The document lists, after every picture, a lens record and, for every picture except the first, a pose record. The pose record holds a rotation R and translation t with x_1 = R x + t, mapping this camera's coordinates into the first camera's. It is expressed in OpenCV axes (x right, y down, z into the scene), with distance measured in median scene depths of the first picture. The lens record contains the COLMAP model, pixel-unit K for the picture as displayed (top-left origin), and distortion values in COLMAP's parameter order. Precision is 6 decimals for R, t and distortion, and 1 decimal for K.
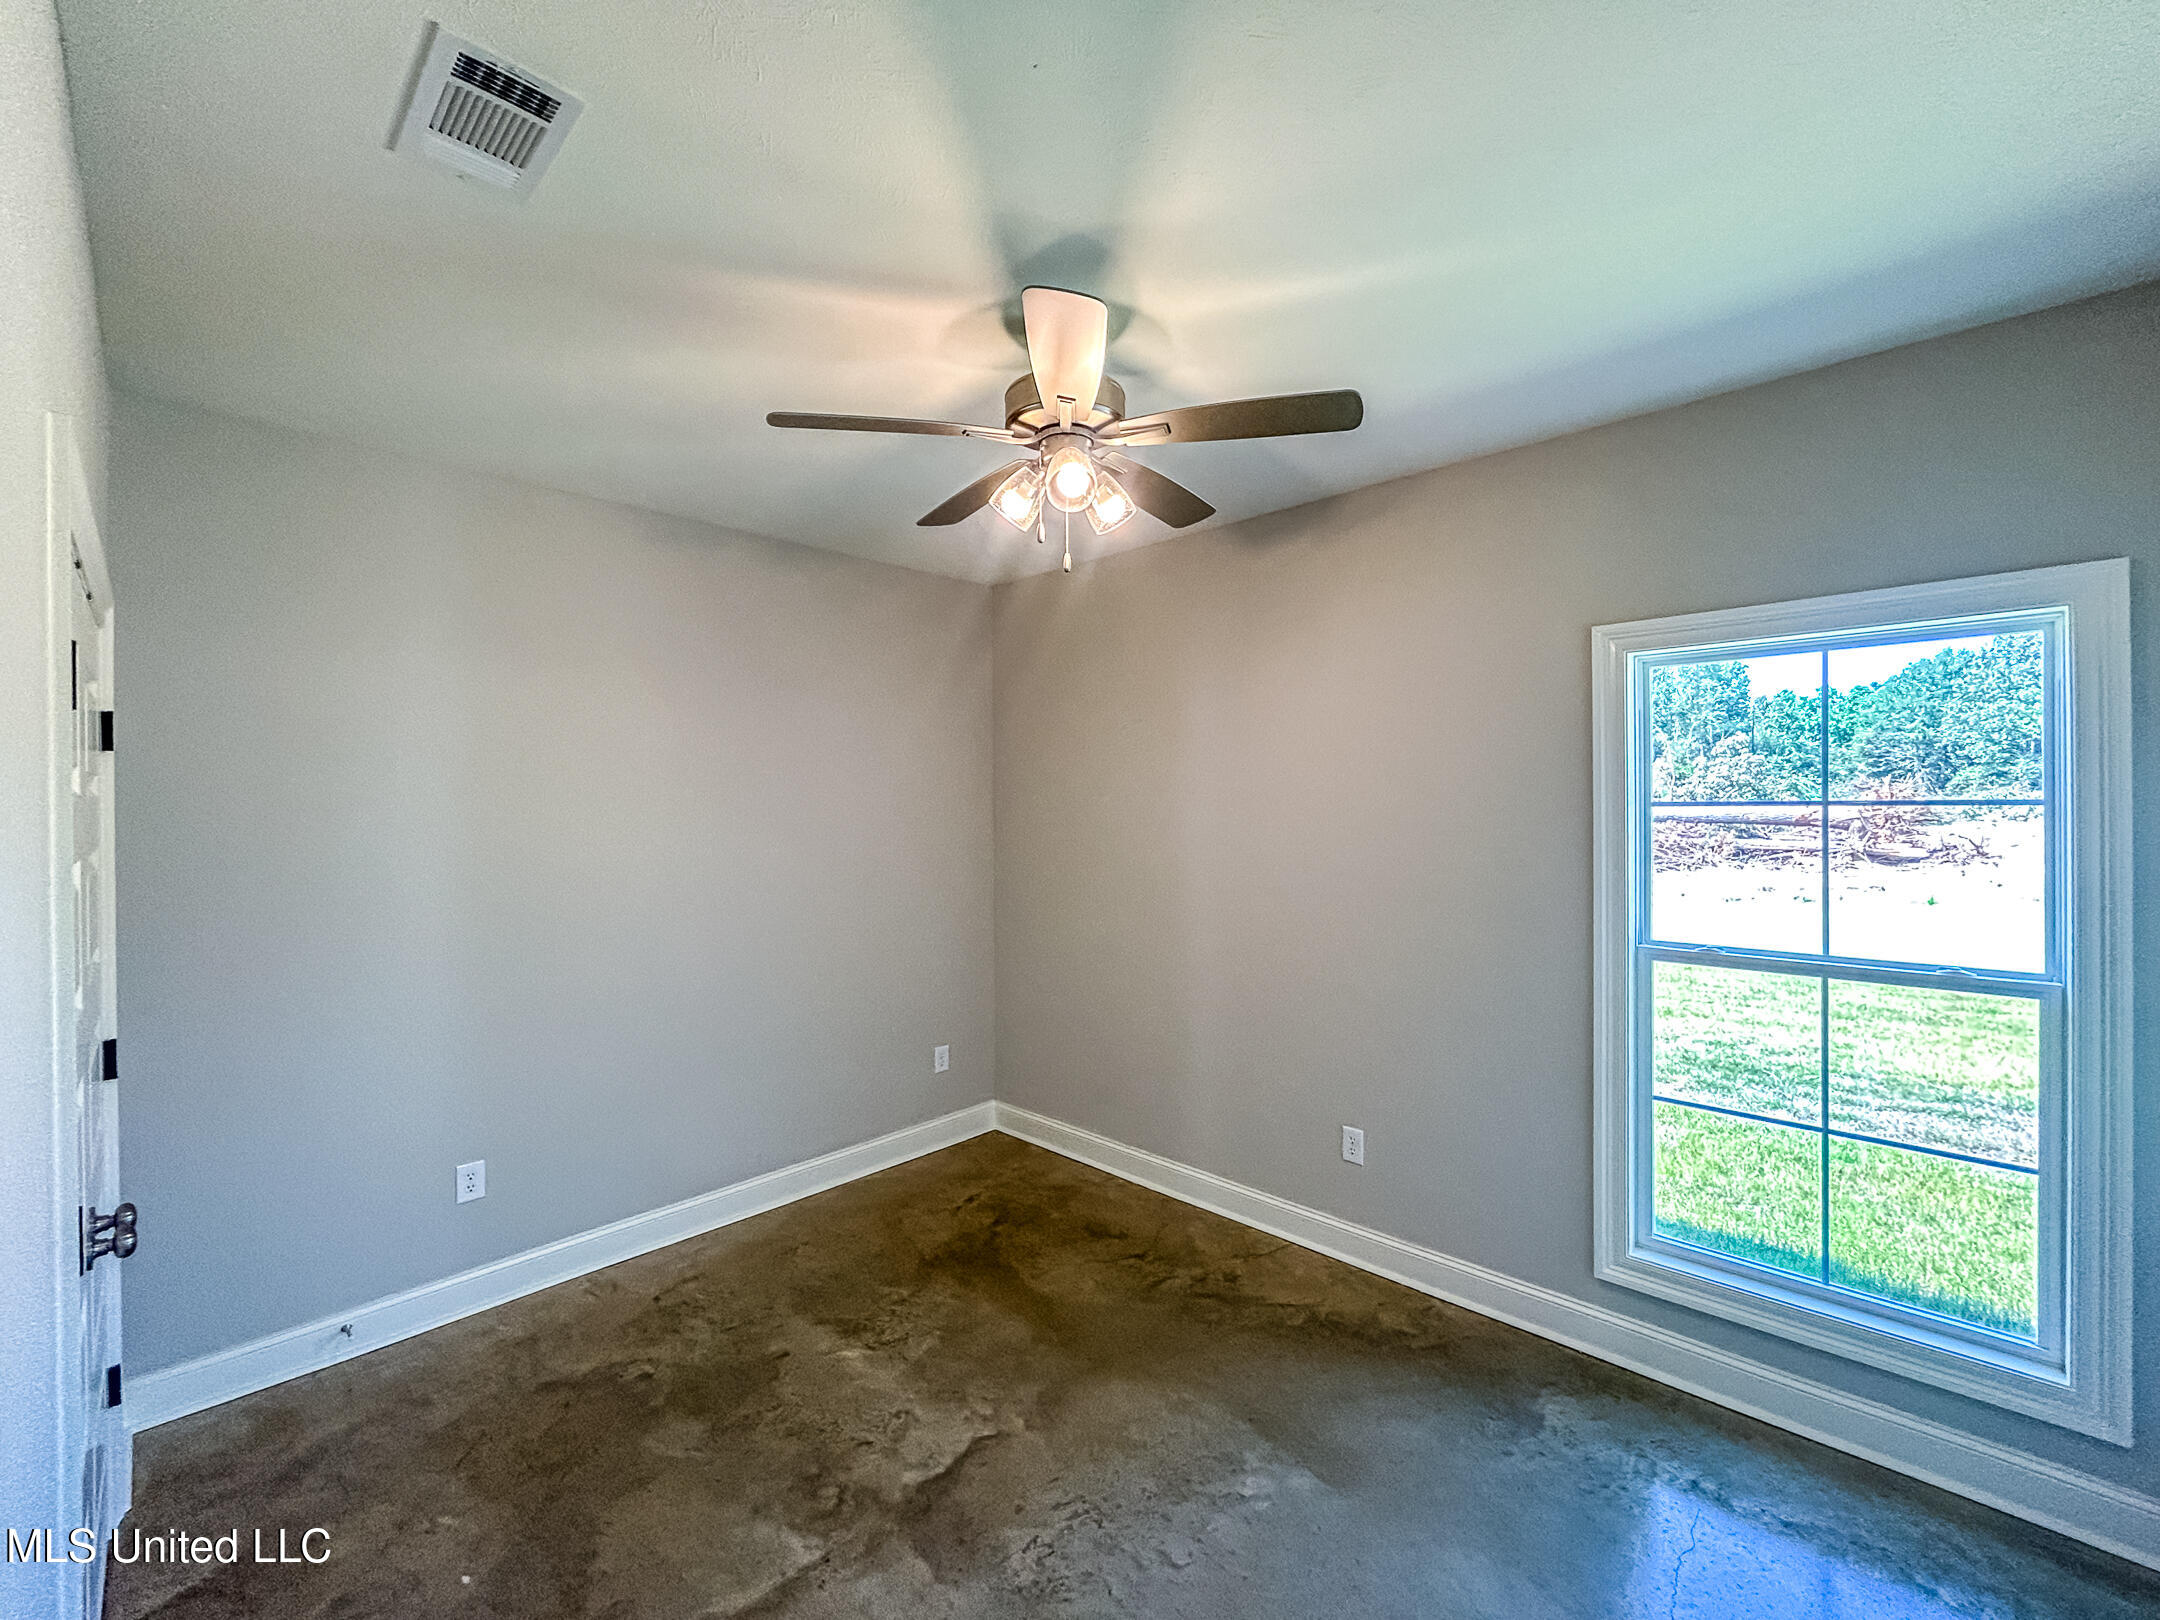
lens RADIAL K [[882.1, 0, 1062.6], [0, 882.1, 813.5], [0, 0, 1]] dist [-0.001574, -0.000048]
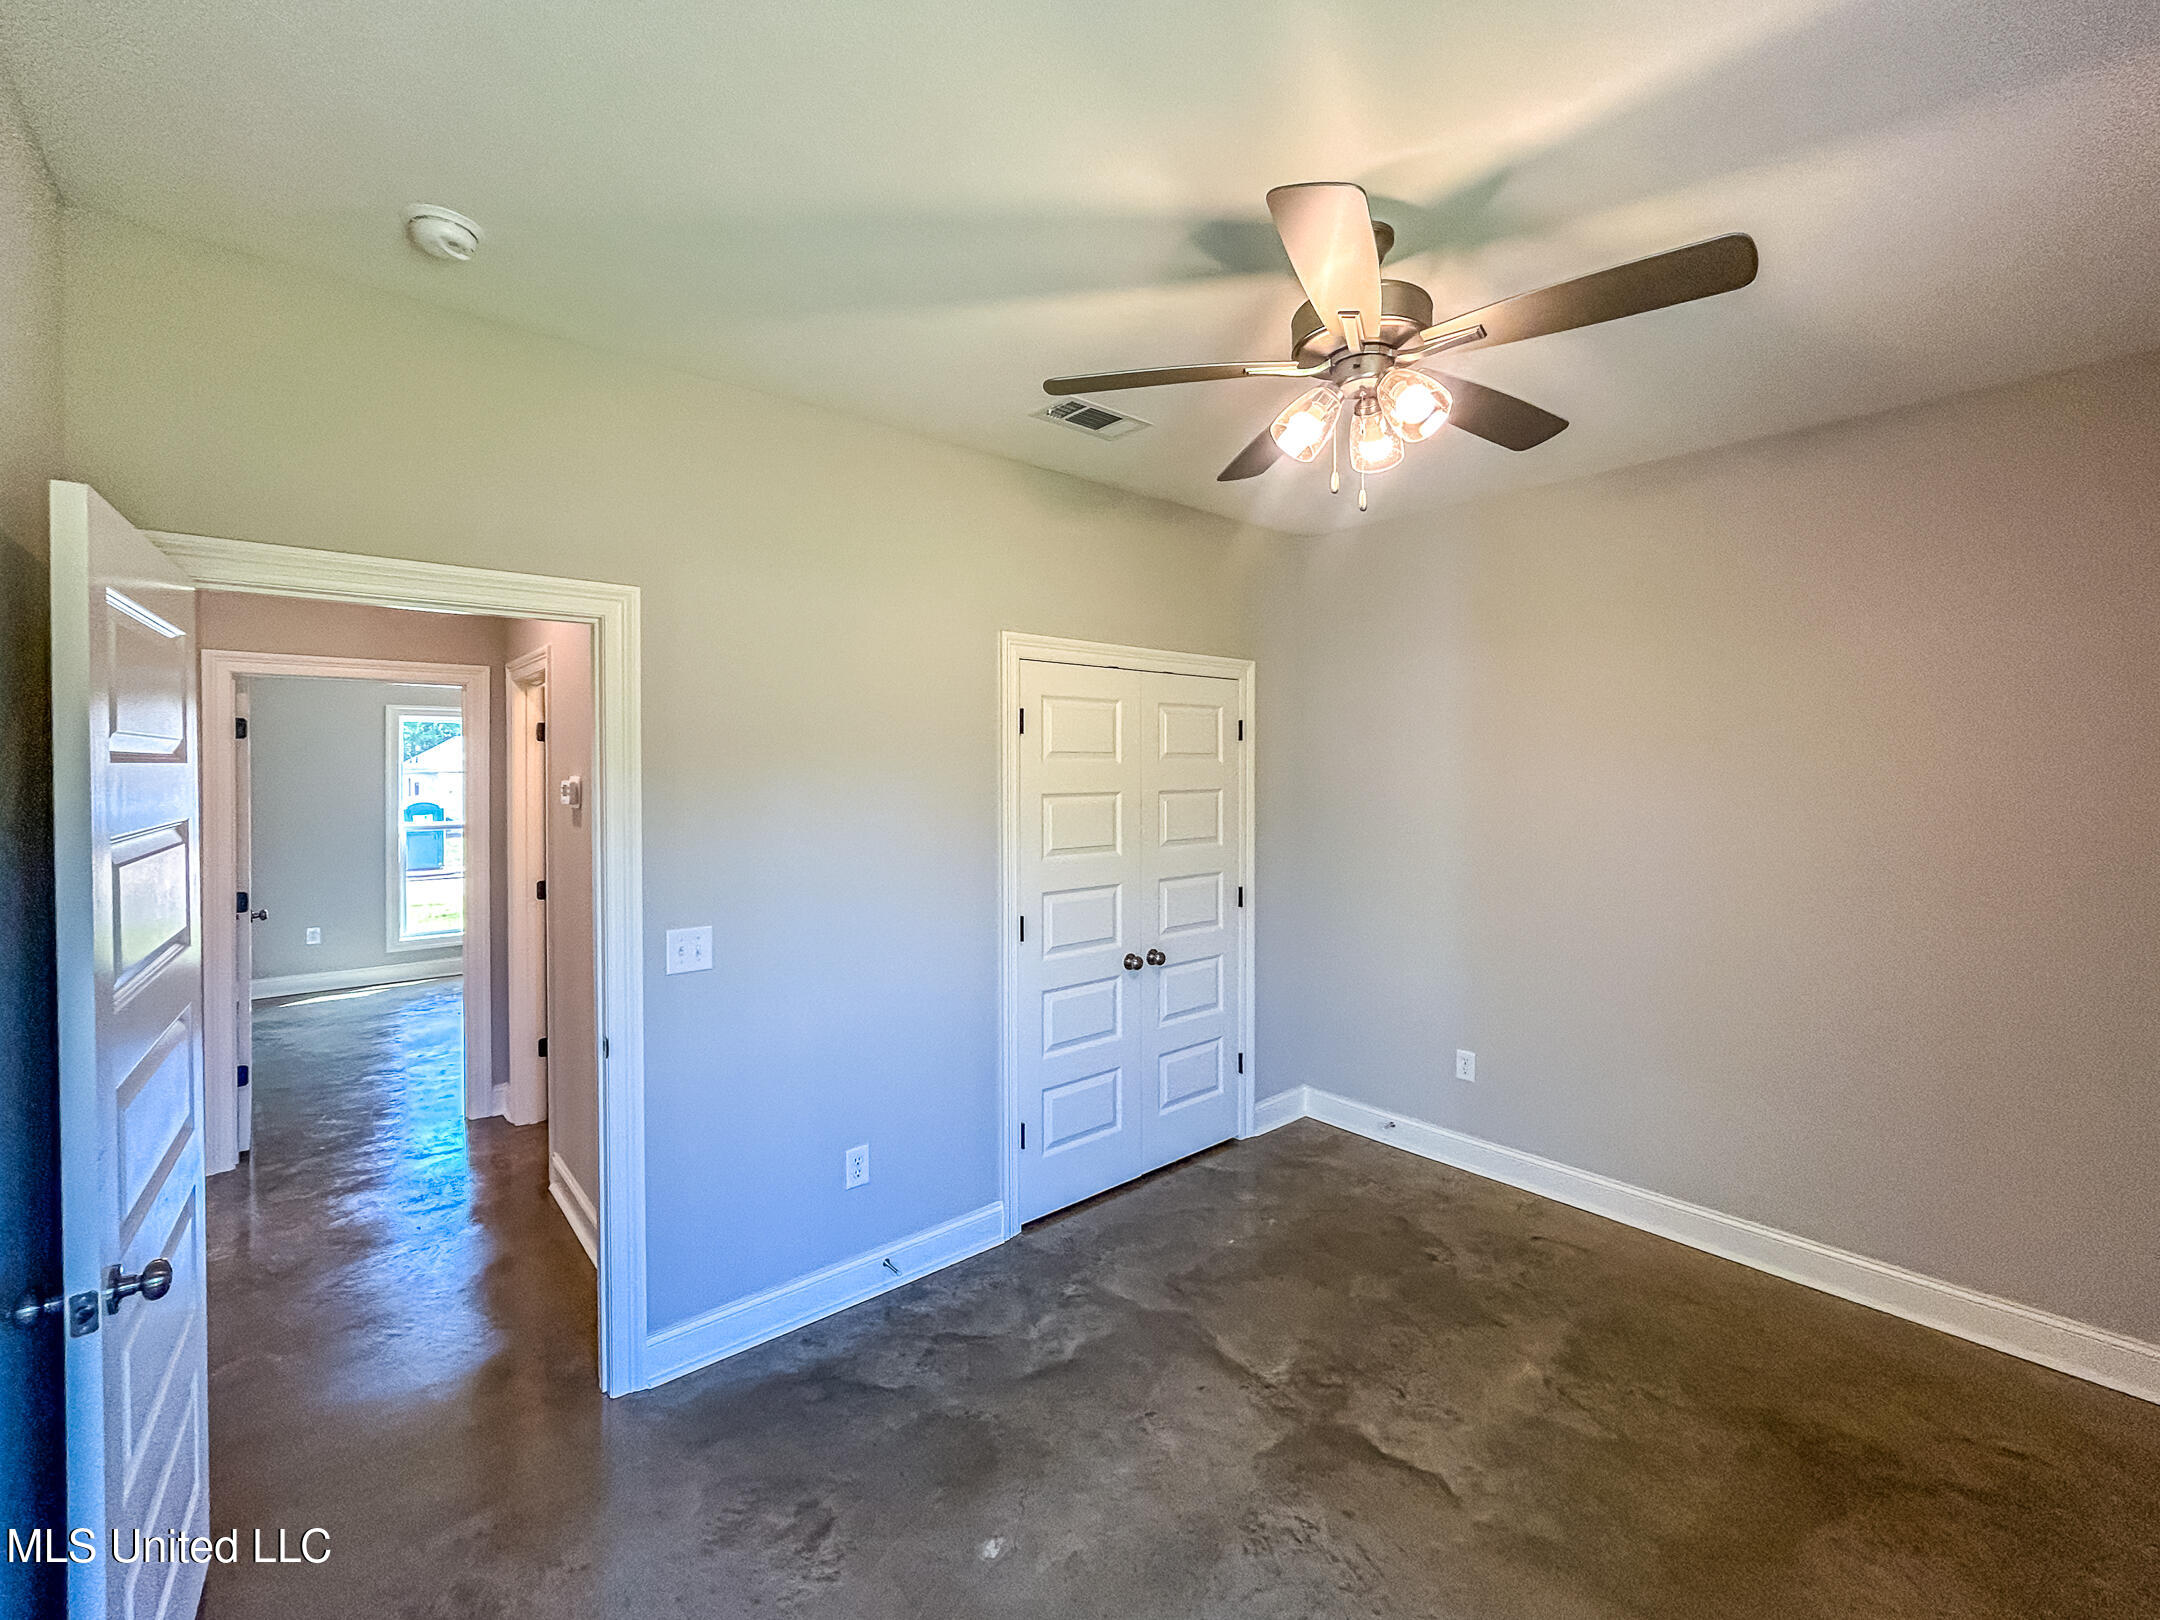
lens RADIAL K [[882.1, 0, 1062.6], [0, 882.1, 813.5], [0, 0, 1]] dist [-0.001574, -0.000048]
pose [[-0.092019, 0.049490, -0.994527, 0.766698], [-0.003257, 0.998744, 0.050001, 0.000499], [0.995752, 0.007841, -0.091743, 0.683382]]
